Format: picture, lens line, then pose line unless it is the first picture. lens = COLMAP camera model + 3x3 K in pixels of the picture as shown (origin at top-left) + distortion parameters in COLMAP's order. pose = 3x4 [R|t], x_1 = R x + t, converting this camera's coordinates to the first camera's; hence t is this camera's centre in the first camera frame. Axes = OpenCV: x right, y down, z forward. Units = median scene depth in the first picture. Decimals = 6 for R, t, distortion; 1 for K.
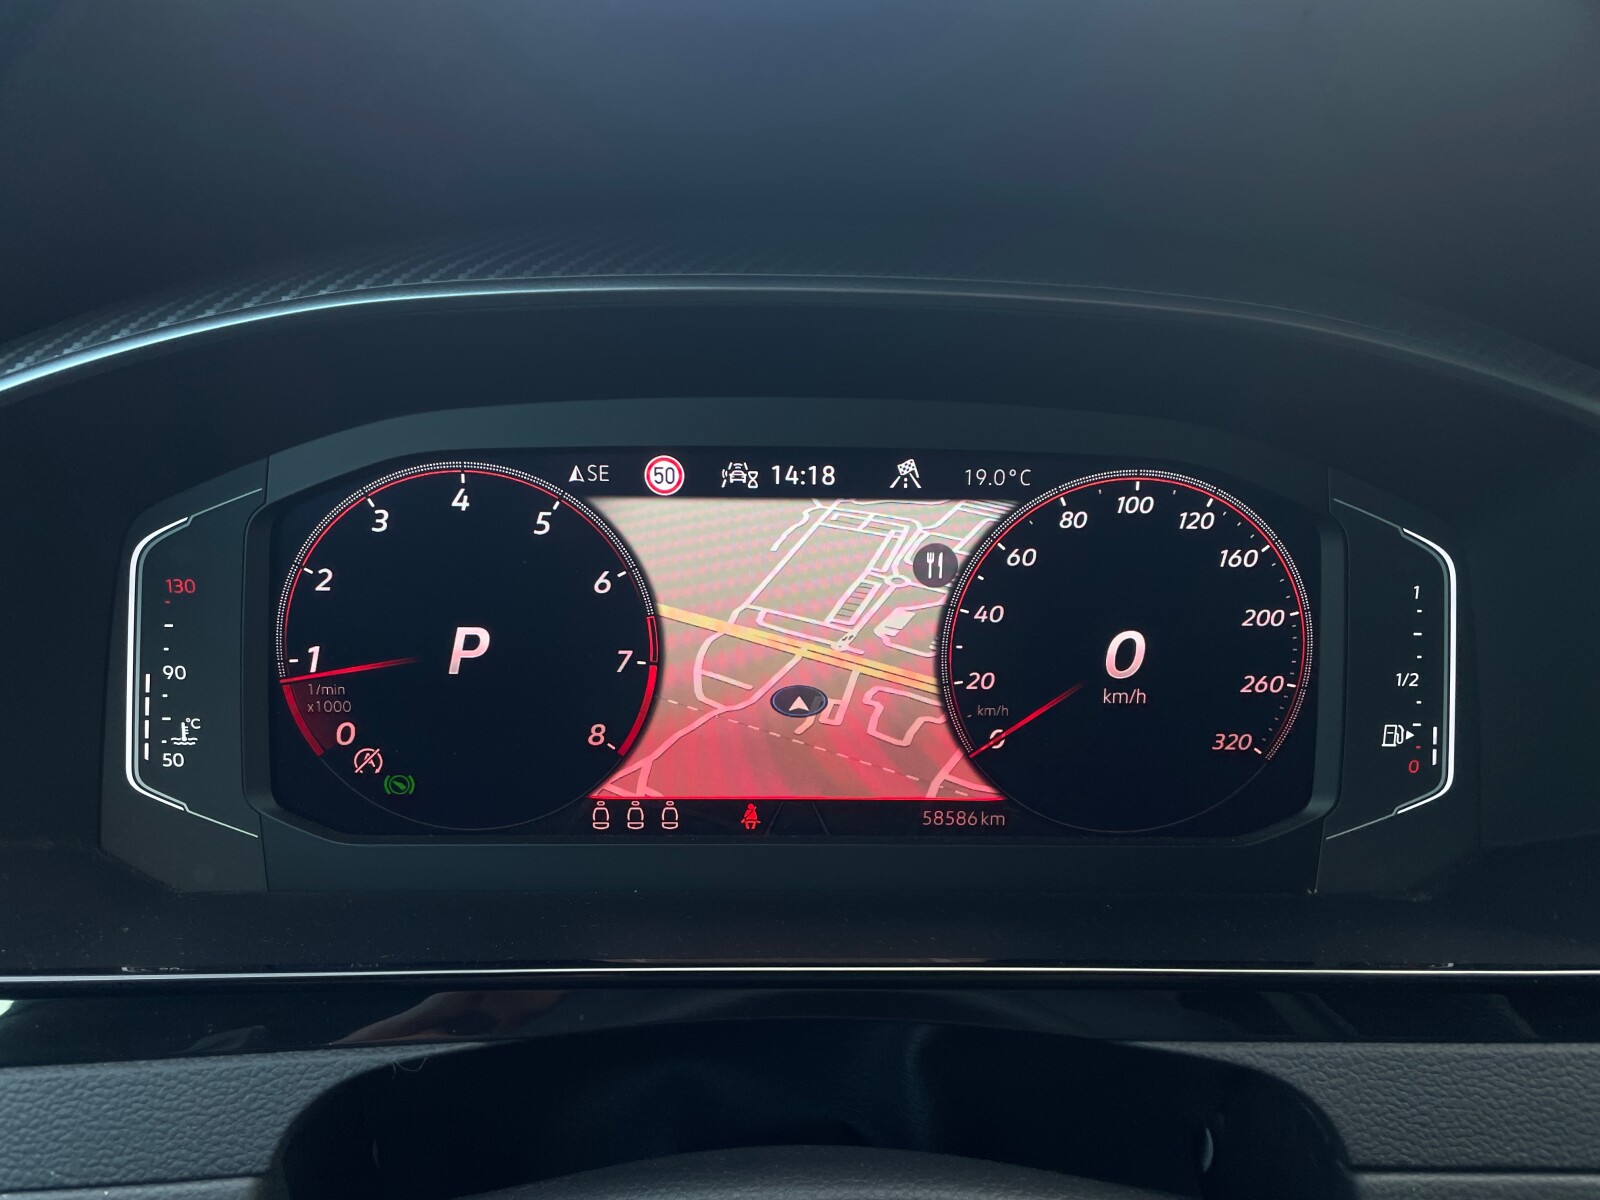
lens RADIAL K [[1223.9, 0, 773.9], [0, 1223.9, 599.1], [0, 0, 1]] dist [0.095751, -0.127723]
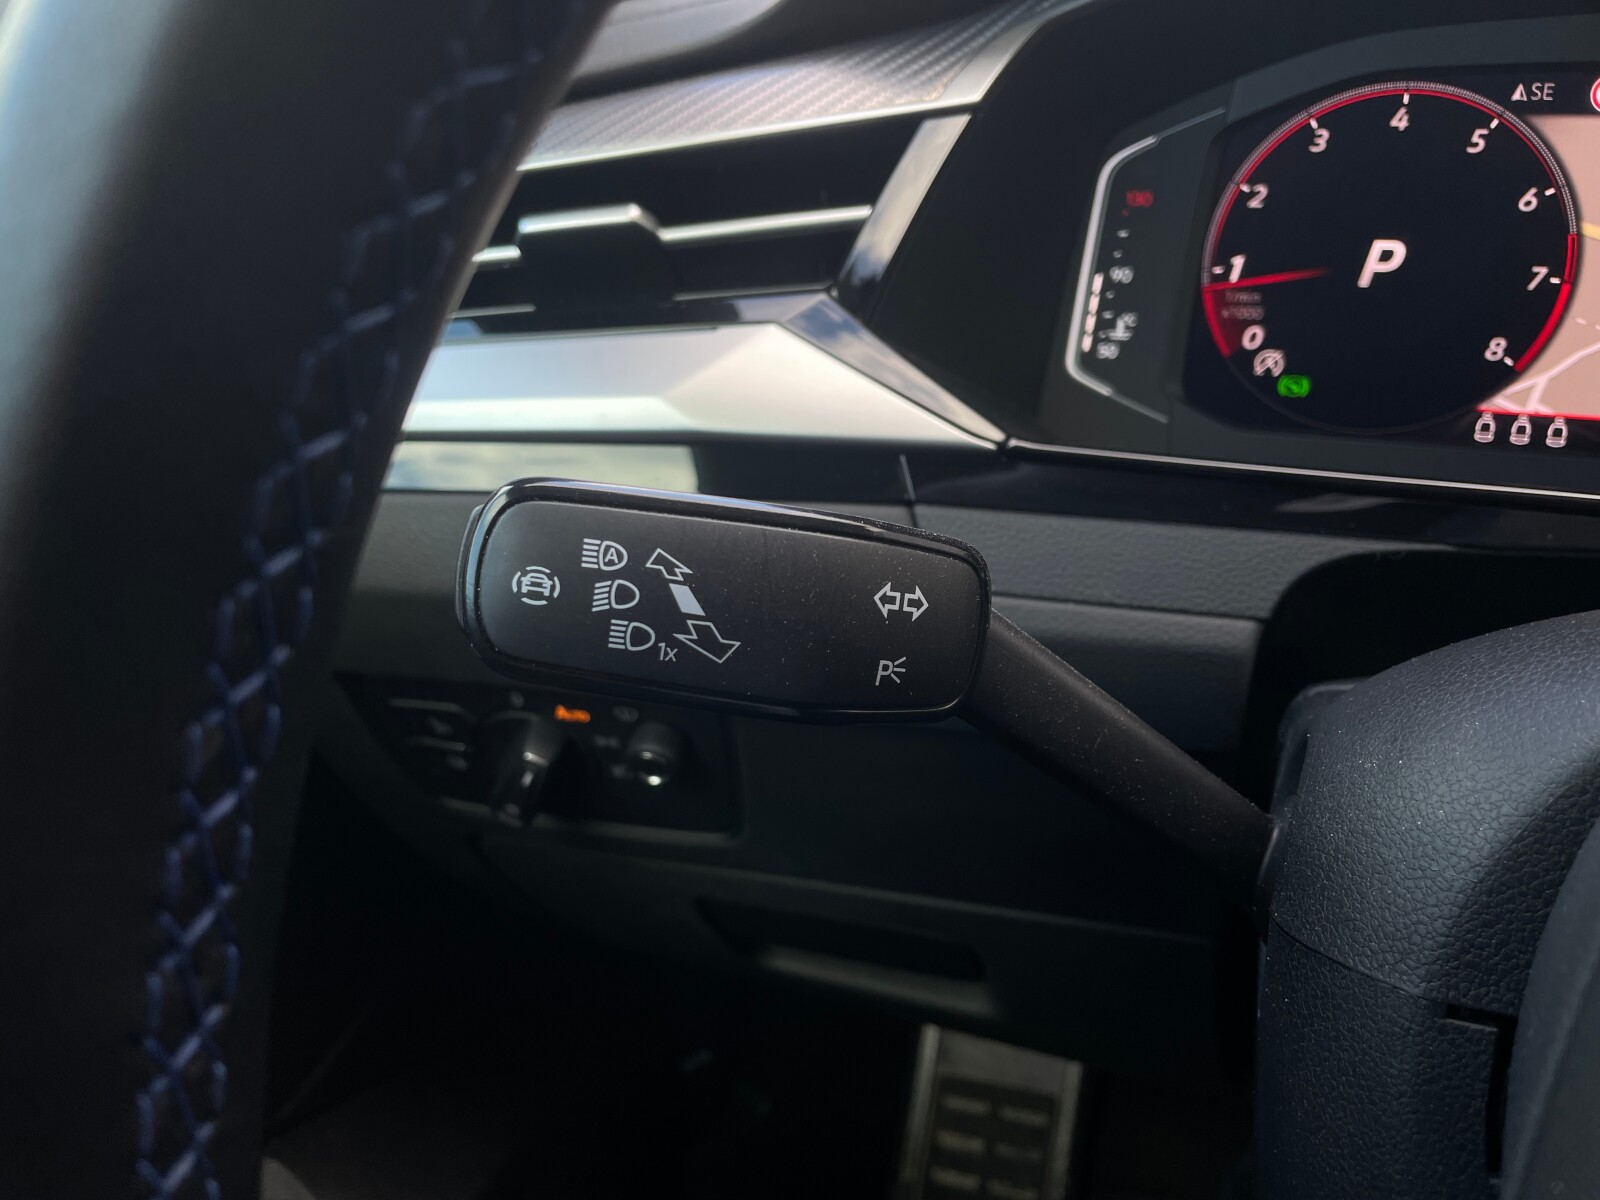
lens RADIAL K [[1223.9, 0, 800.8], [0, 1223.9, 582.7], [0, 0, 1]] dist [0.095751, -0.127723]
pose [[0.924311, 0.113216, -0.364460, -0.290760], [-0.070445, 0.989188, 0.128624, 0.218902], [0.375081, -0.093214, 0.922293, -0.259678]]
